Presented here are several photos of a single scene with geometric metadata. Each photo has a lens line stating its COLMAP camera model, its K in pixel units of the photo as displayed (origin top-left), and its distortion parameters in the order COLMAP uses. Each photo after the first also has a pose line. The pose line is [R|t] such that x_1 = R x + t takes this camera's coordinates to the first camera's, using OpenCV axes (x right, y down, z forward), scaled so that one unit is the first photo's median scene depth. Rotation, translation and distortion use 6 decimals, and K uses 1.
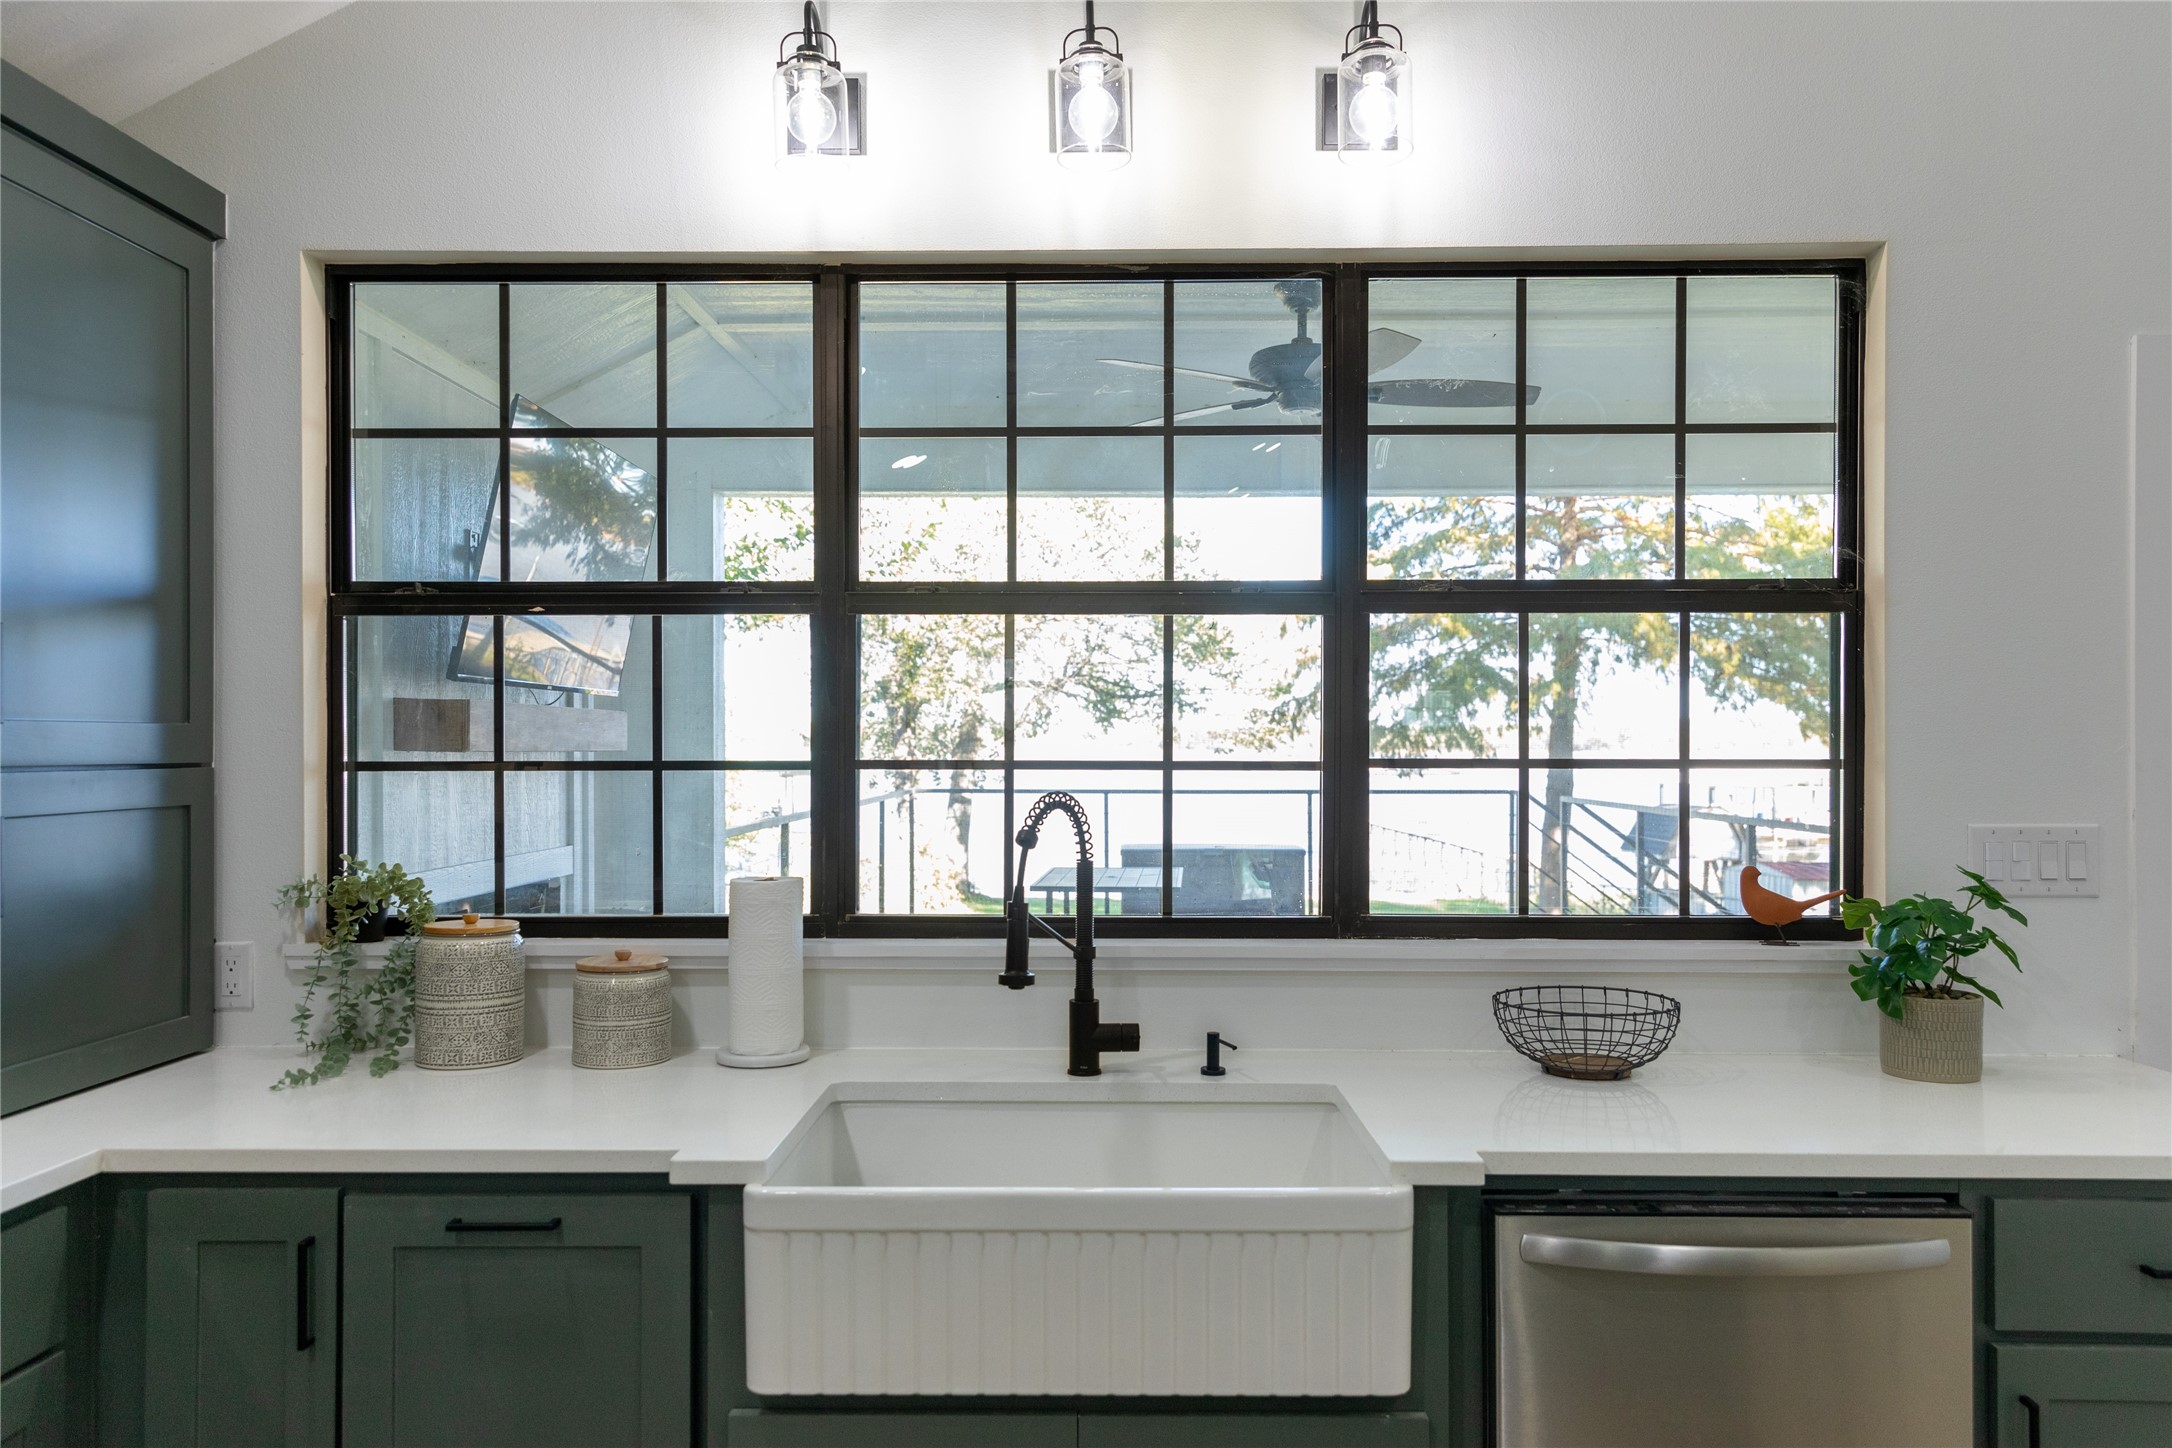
lens RADIAL K [[1519.9, 0, 1099.0], [0, 1519.9, 740.9], [0, 0, 1]] dist [0.001685, 0.035457]
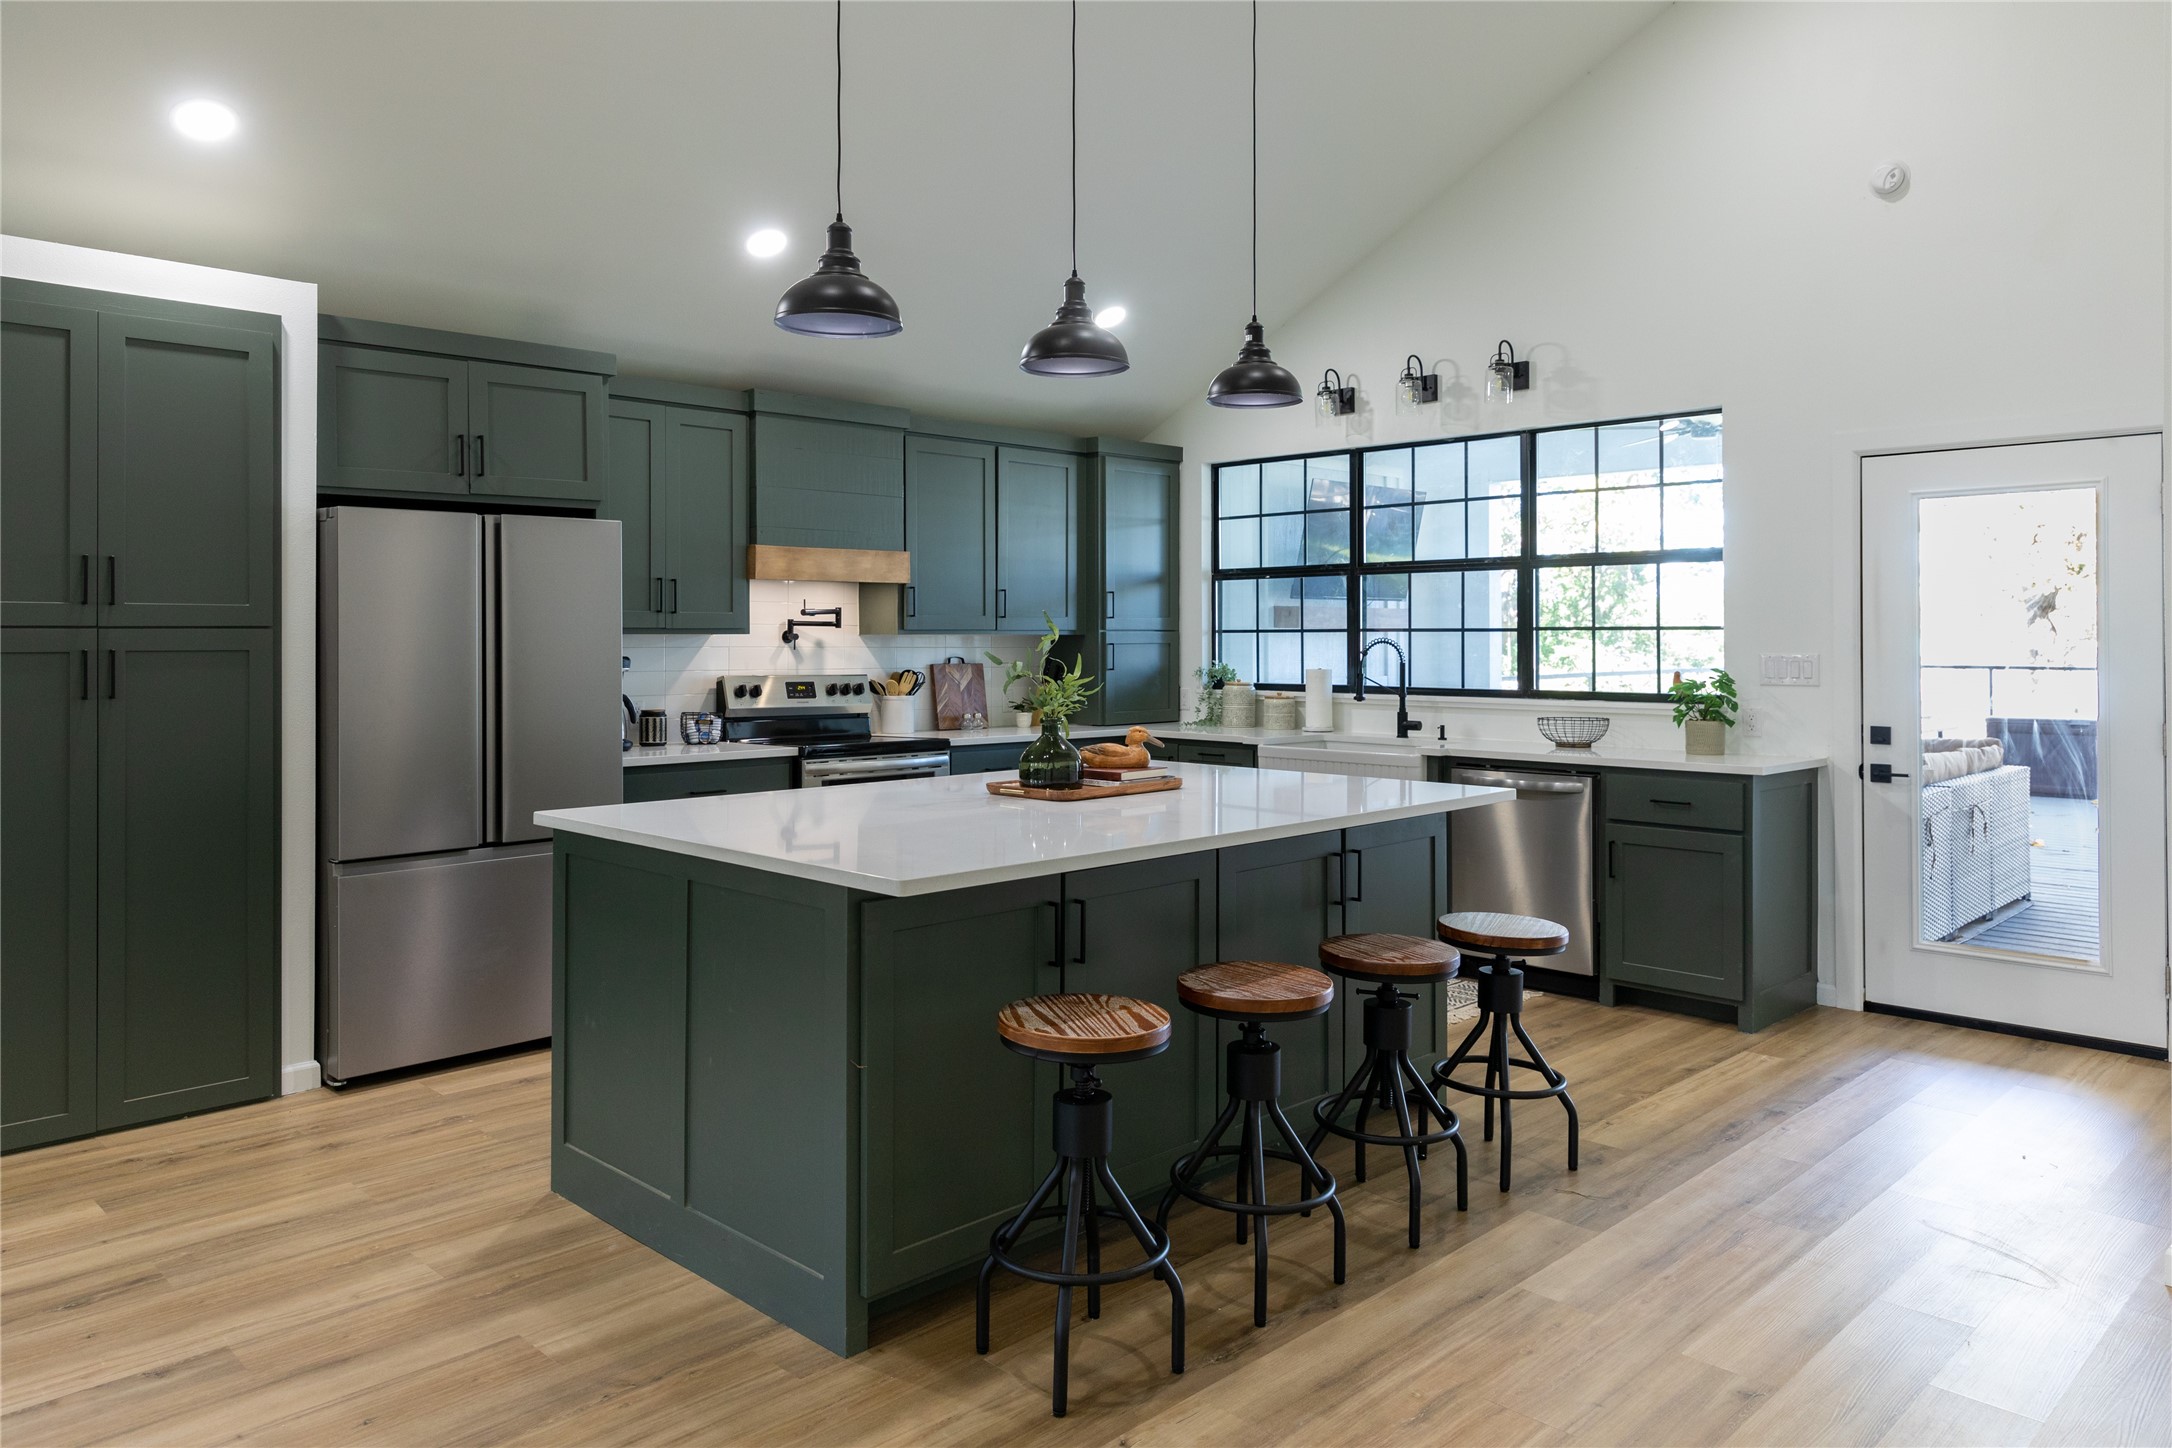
lens RADIAL K [[1504.3, 0, 1088.4], [0, 1504.3, 636.6], [0, 0, 1]] dist [-0.001374, 0.001919]
pose [[0.715309, -0.001621, -0.698806, 1.412211], [0.003605, 0.999993, 0.001370, 0.021792], [0.698799, -0.003499, 0.715310, -1.307856]]
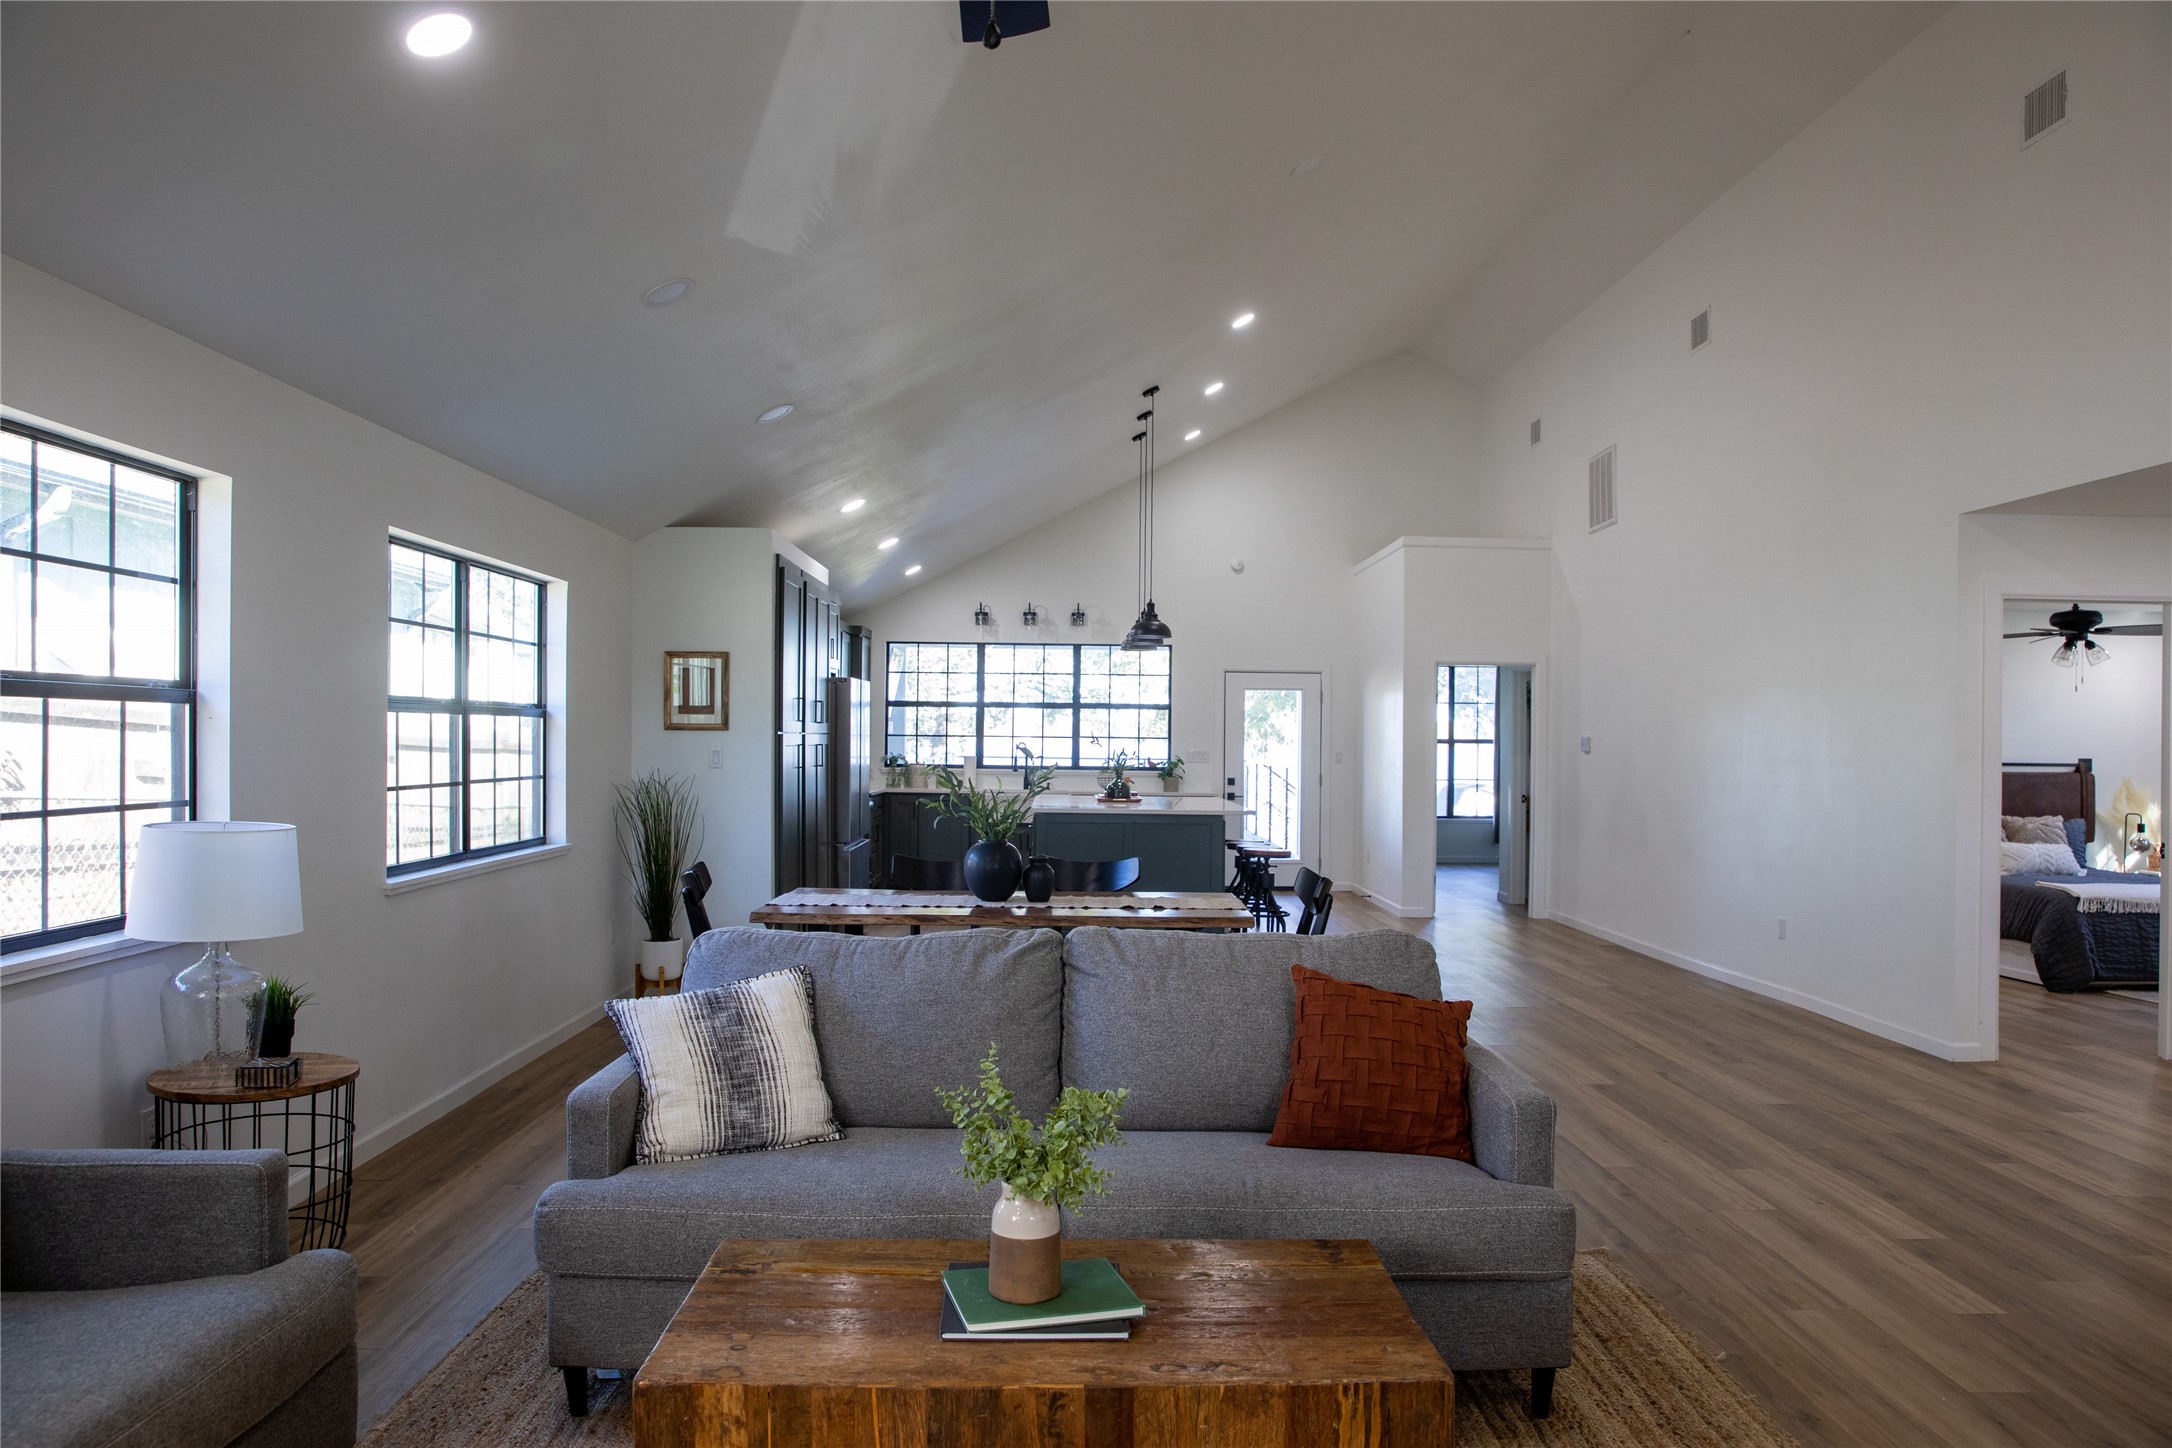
lens RADIAL K [[1504.3, 0, 1088.4], [0, 1504.3, 636.6], [0, 0, 1]] dist [-0.001374, 0.001919]
pose [[0.999362, 0.015699, 0.032077, 0.031971], [-0.013618, 0.997850, -0.064111, 0.000024], [-0.033015, 0.063633, 0.997427, -4.418082]]
